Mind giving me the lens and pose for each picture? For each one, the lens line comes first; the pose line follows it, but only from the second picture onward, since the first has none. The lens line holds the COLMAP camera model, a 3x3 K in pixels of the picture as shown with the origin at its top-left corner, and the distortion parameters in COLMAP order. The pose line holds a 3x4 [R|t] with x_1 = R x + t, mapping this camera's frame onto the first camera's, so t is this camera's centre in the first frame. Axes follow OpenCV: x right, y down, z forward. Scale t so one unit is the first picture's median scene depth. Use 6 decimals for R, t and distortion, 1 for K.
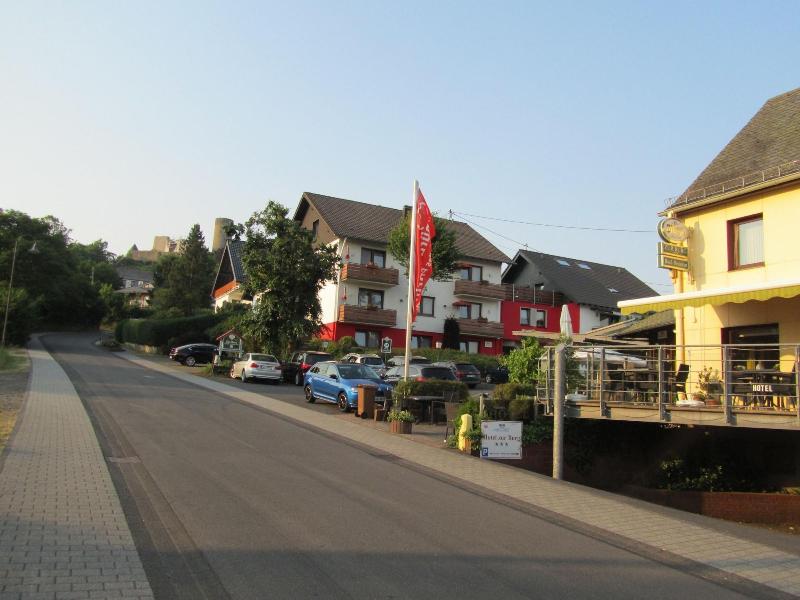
lens RADIAL K [[689.0, 0, 400.0], [0, 689.0, 300.0], [0, 0, 1]] dist [-0.007380, -0.000214]
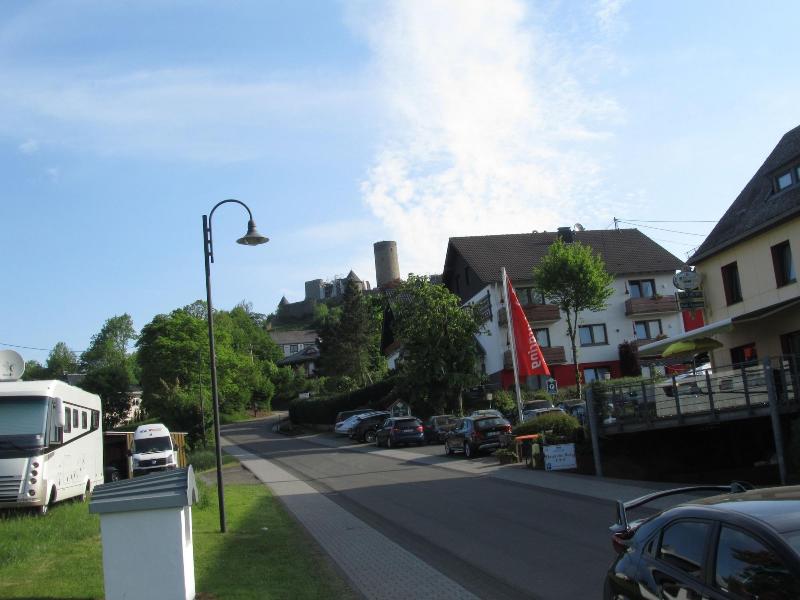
lens RADIAL K [[898.8, 0, 400.0], [0, 898.8, 300.0], [0, 0, 1]] dist [-0.012278, -0.004957]
pose [[0.950903, -0.195976, -0.239534, 0.278056], [0.188994, 0.980600, -0.052011, -0.078173], [0.245080, 0.004187, 0.969494, -0.789361]]
